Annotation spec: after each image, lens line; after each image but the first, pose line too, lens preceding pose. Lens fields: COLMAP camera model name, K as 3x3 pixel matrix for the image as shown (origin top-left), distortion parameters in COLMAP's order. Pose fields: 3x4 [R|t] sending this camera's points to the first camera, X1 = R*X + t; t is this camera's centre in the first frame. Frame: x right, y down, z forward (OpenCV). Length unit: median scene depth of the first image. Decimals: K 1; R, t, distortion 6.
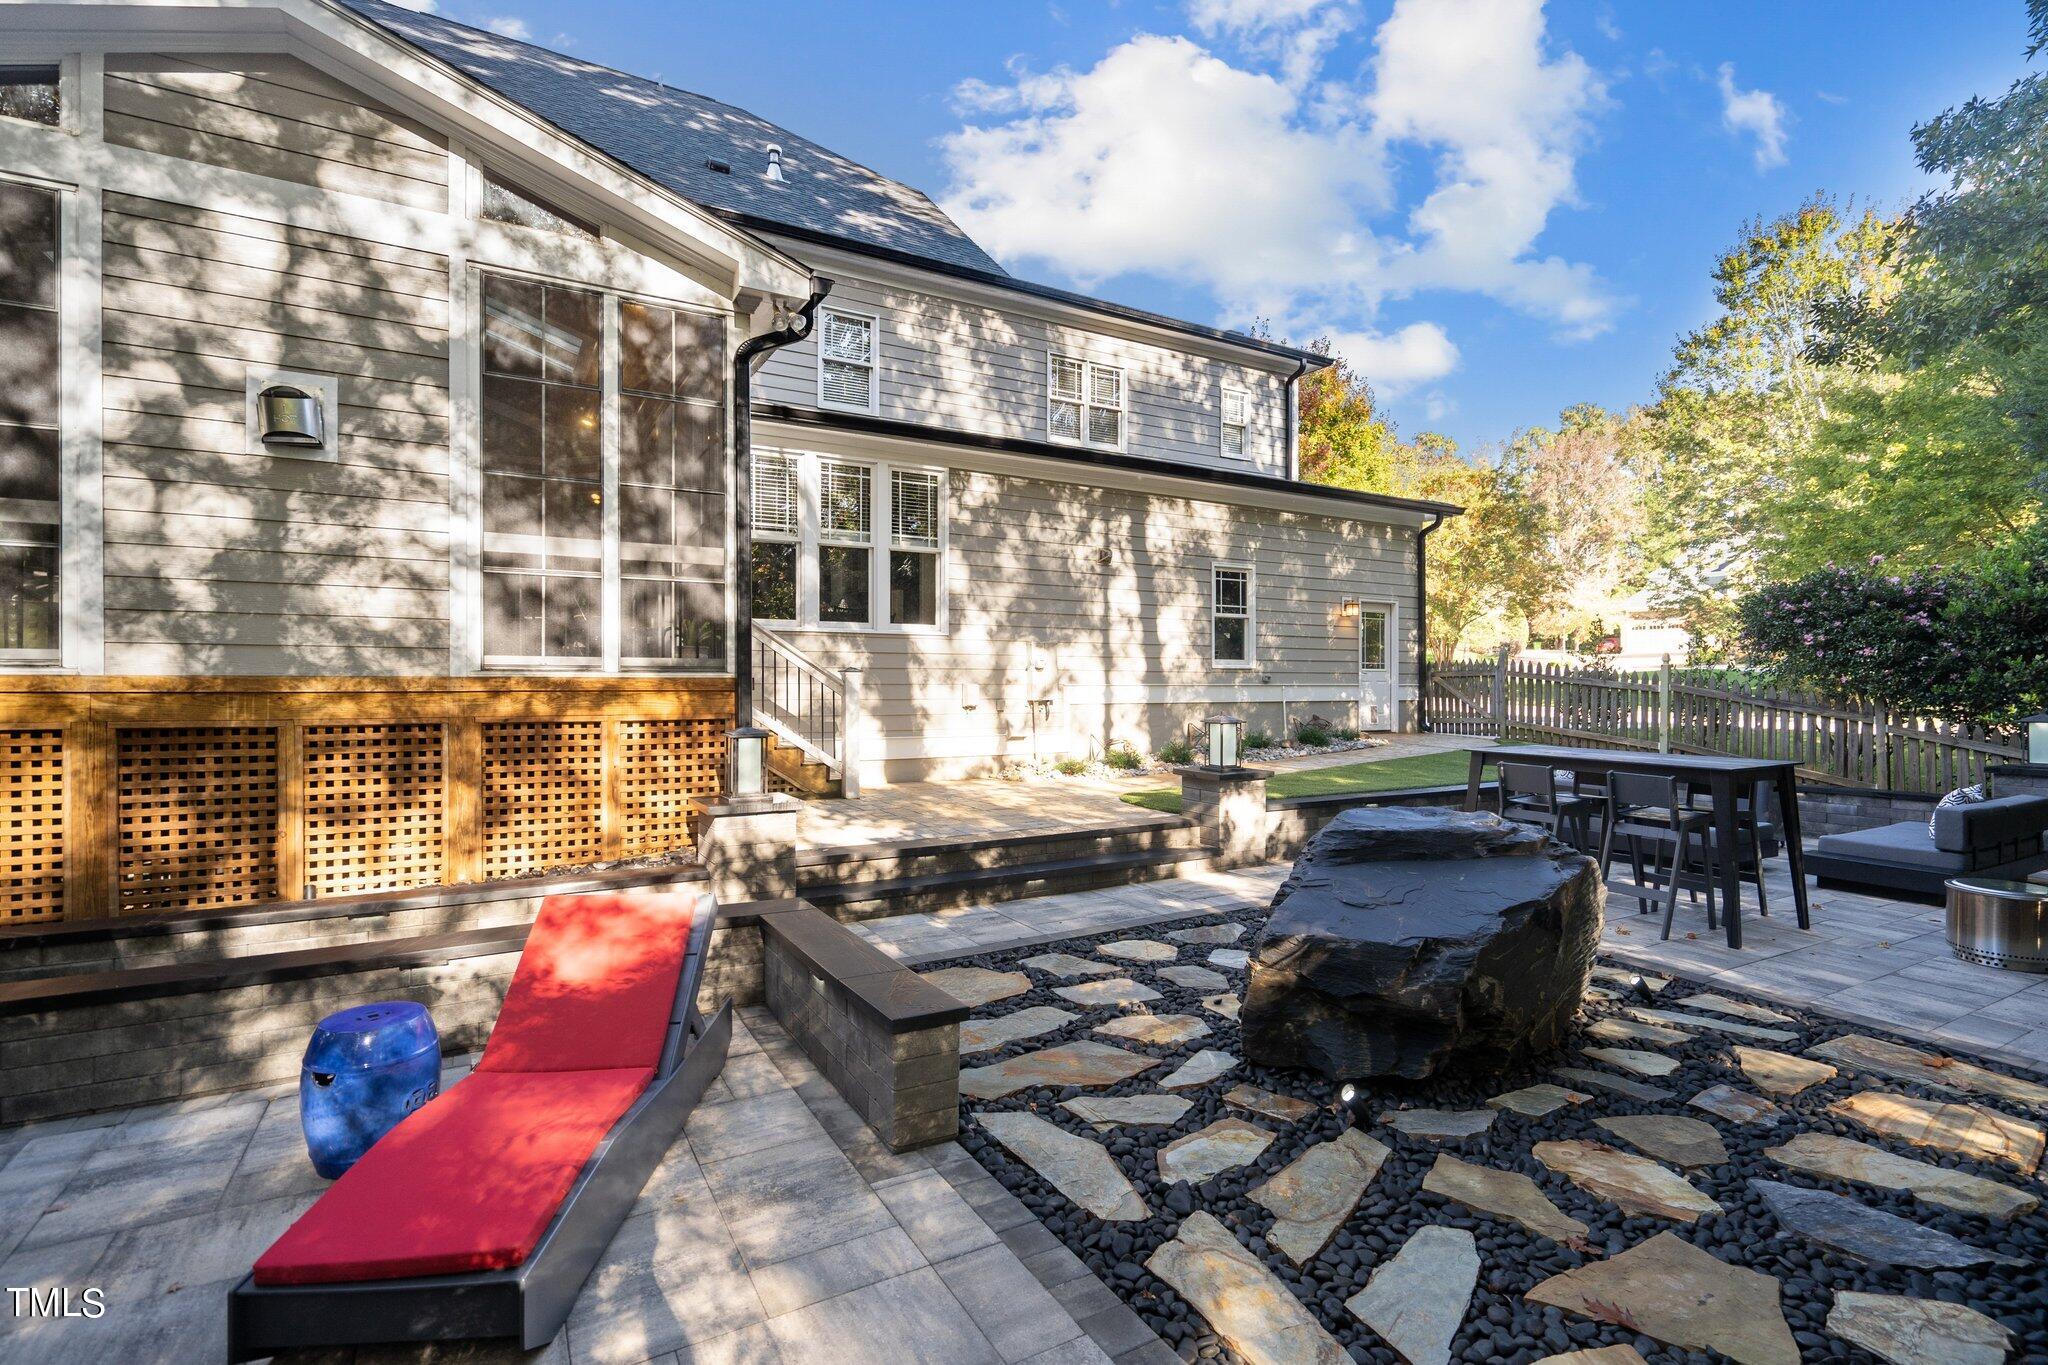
lens RADIAL K [[955.2, 0, 1031.4], [0, 955.2, 684.7], [0, 0, 1]] dist [0.001009, 0.000633]
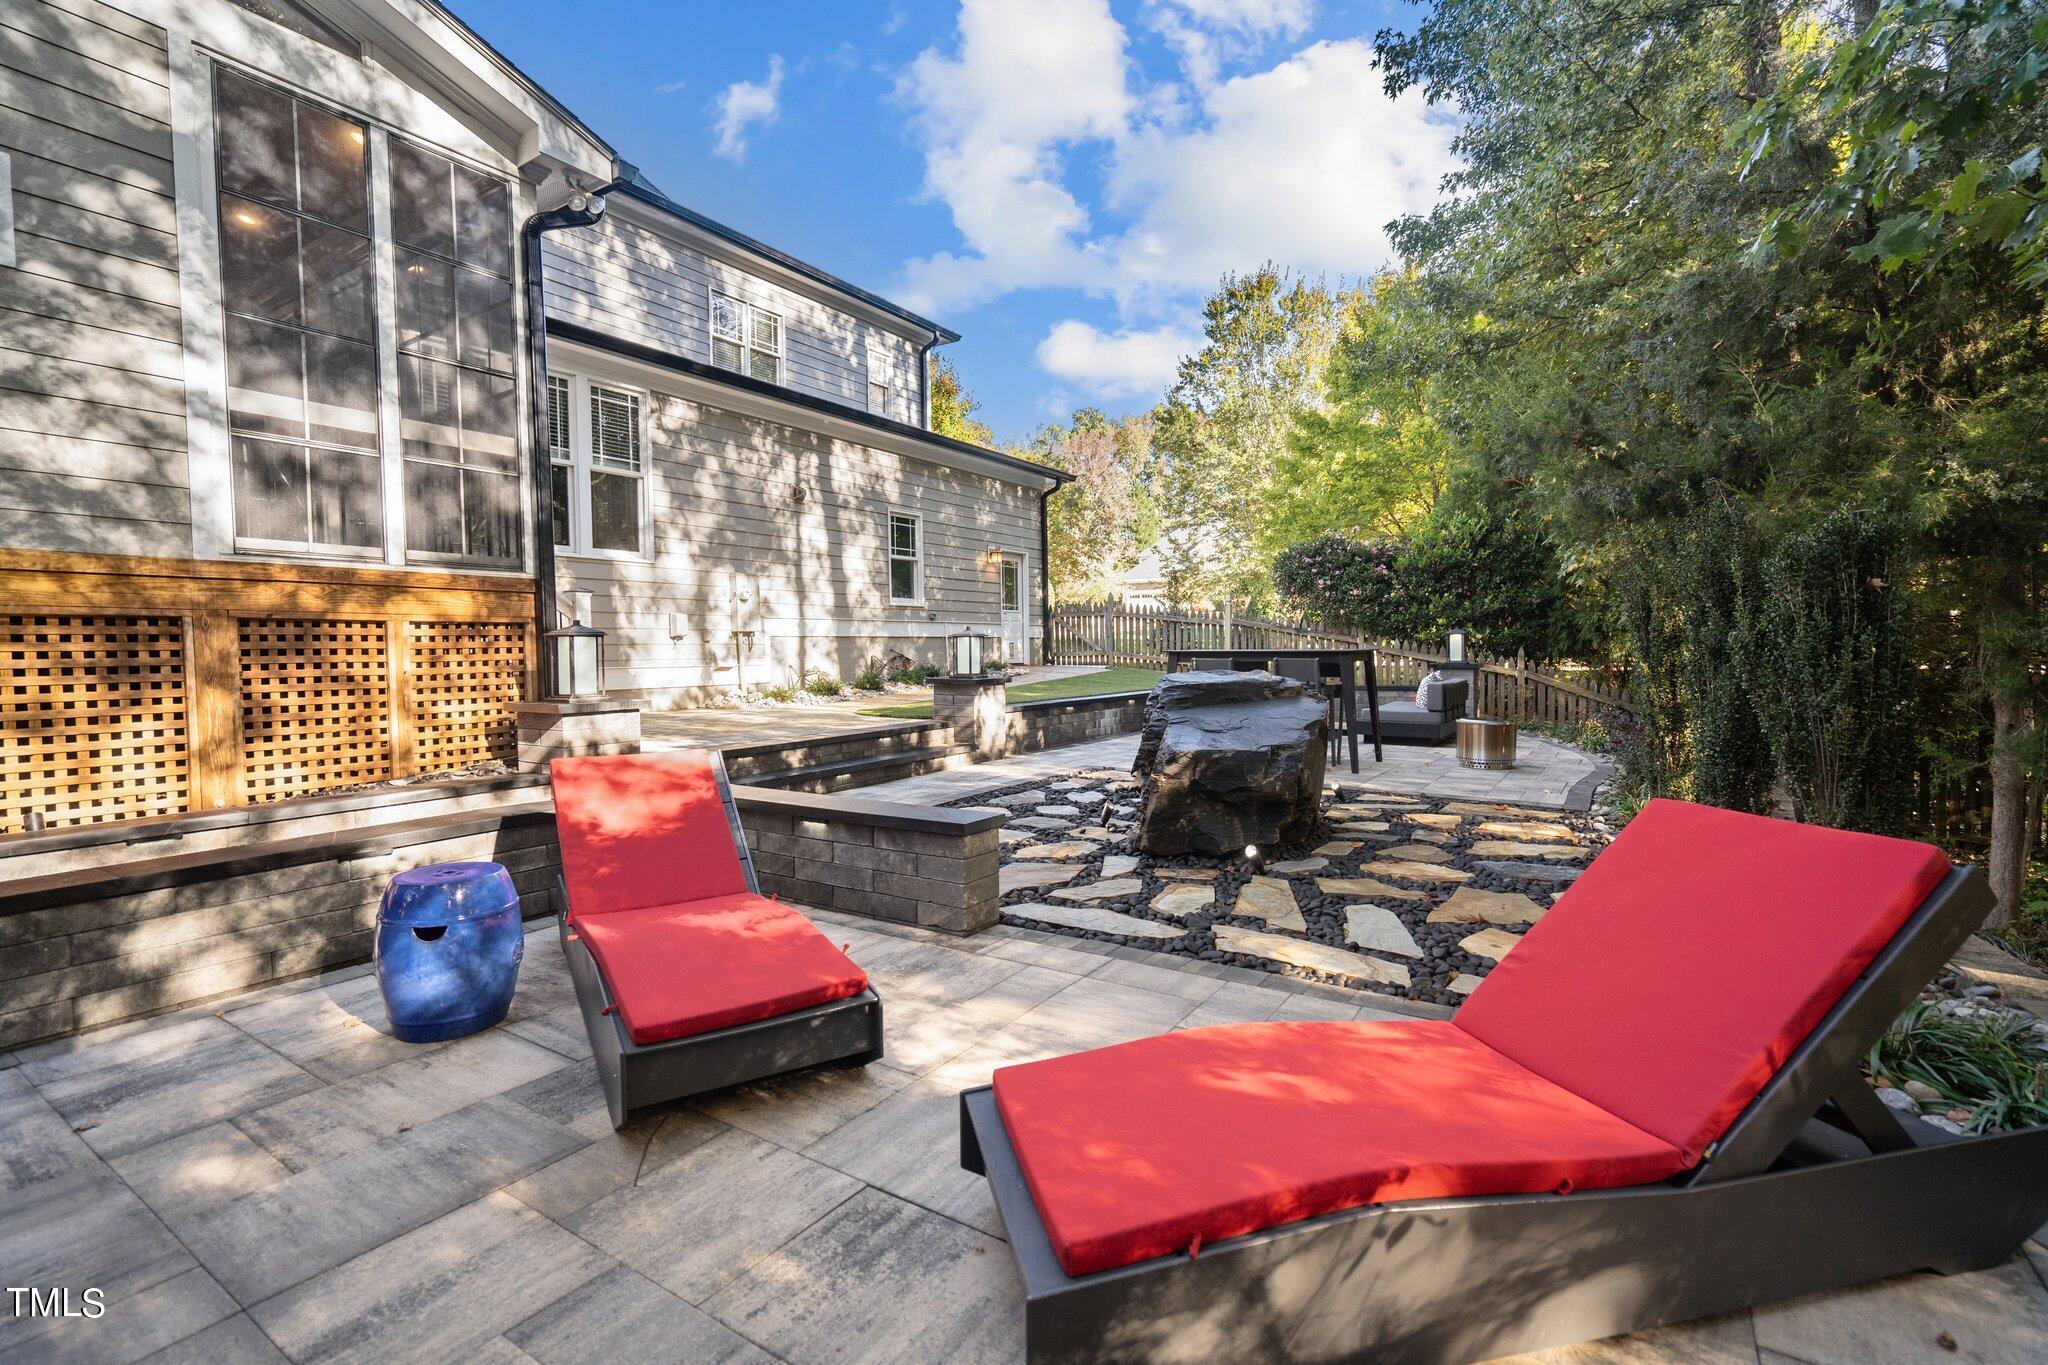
lens RADIAL K [[926.1, 0, 1027.2], [0, 926.1, 683.7], [0, 0, 1]] dist [0.000404, 0.001341]
pose [[0.892118, -0.028241, 0.450920, -0.309826], [0.012491, 0.999205, 0.037867, 0.071357], [-0.451631, -0.028149, 0.891761, -0.027103]]
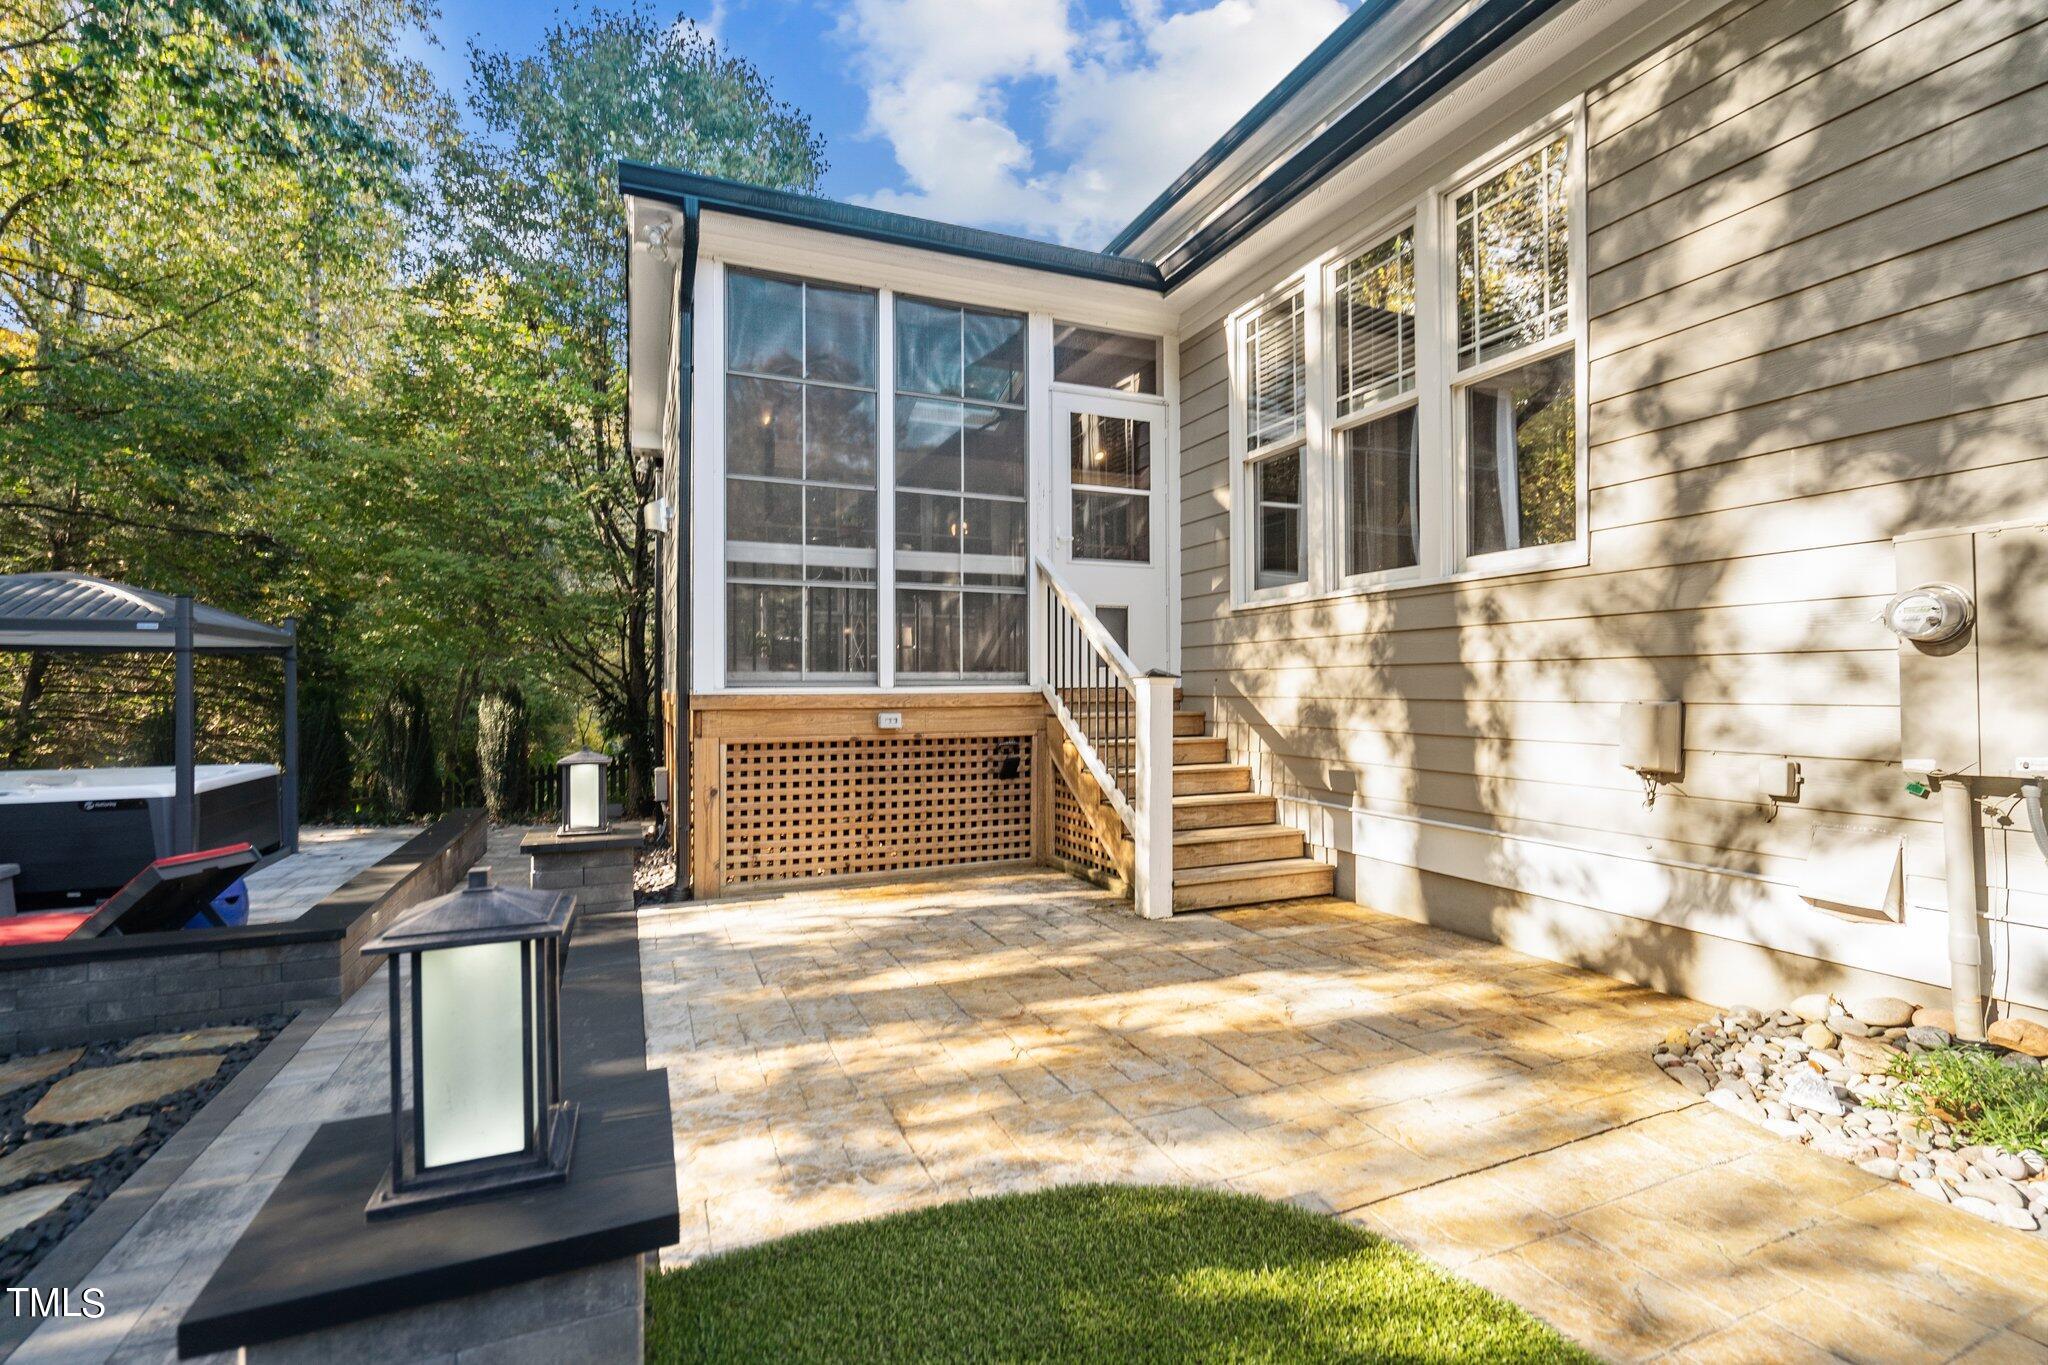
lens RADIAL K [[926.1, 0, 1027.2], [0, 926.1, 683.7], [0, 0, 1]] dist [0.000404, 0.001341]
pose [[-0.120592, 0.002756, -0.992698, 0.496826], [0.003223, 0.999992, 0.002384, -0.015884], [0.992697, -0.002912, -0.120600, 1.486226]]
